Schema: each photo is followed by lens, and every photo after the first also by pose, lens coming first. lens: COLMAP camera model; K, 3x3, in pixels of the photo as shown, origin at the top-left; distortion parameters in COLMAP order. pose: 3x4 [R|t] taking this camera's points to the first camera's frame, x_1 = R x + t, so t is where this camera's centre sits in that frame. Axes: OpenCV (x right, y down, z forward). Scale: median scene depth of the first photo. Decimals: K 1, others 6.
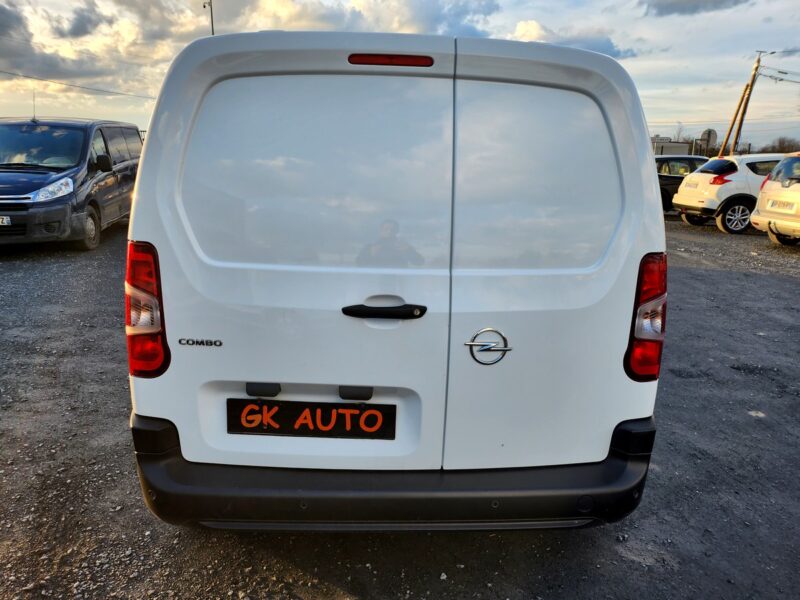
lens RADIAL K [[576.0, 0, 401.5], [0, 576.0, 299.7], [0, 0, 1]] dist [0.026363, -0.032252]
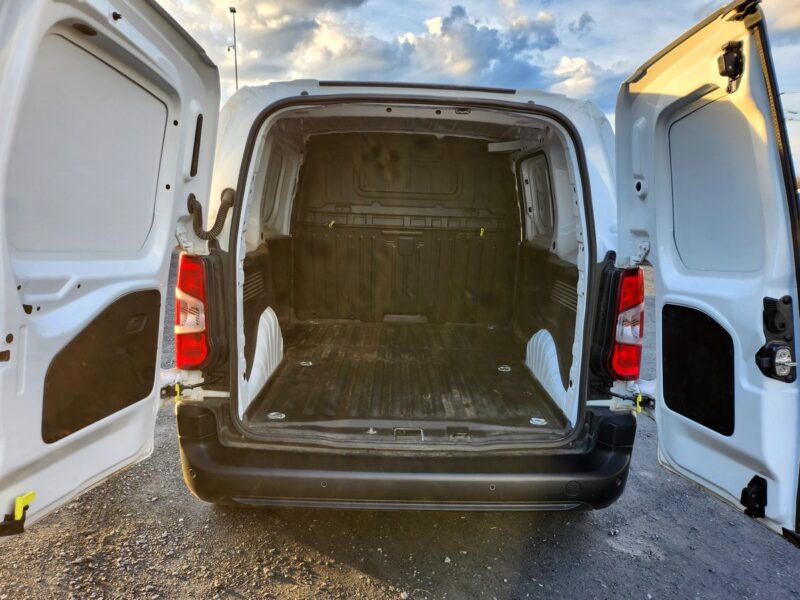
lens RADIAL K [[576.0, 0, 401.8], [0, 576.0, 298.0], [0, 0, 1]] dist [0.026363, -0.032252]
pose [[0.999648, 0.009432, -0.024811, 0.008169], [-0.010967, 0.997986, -0.062486, 0.049247], [0.024172, 0.062736, 0.997737, -0.134091]]
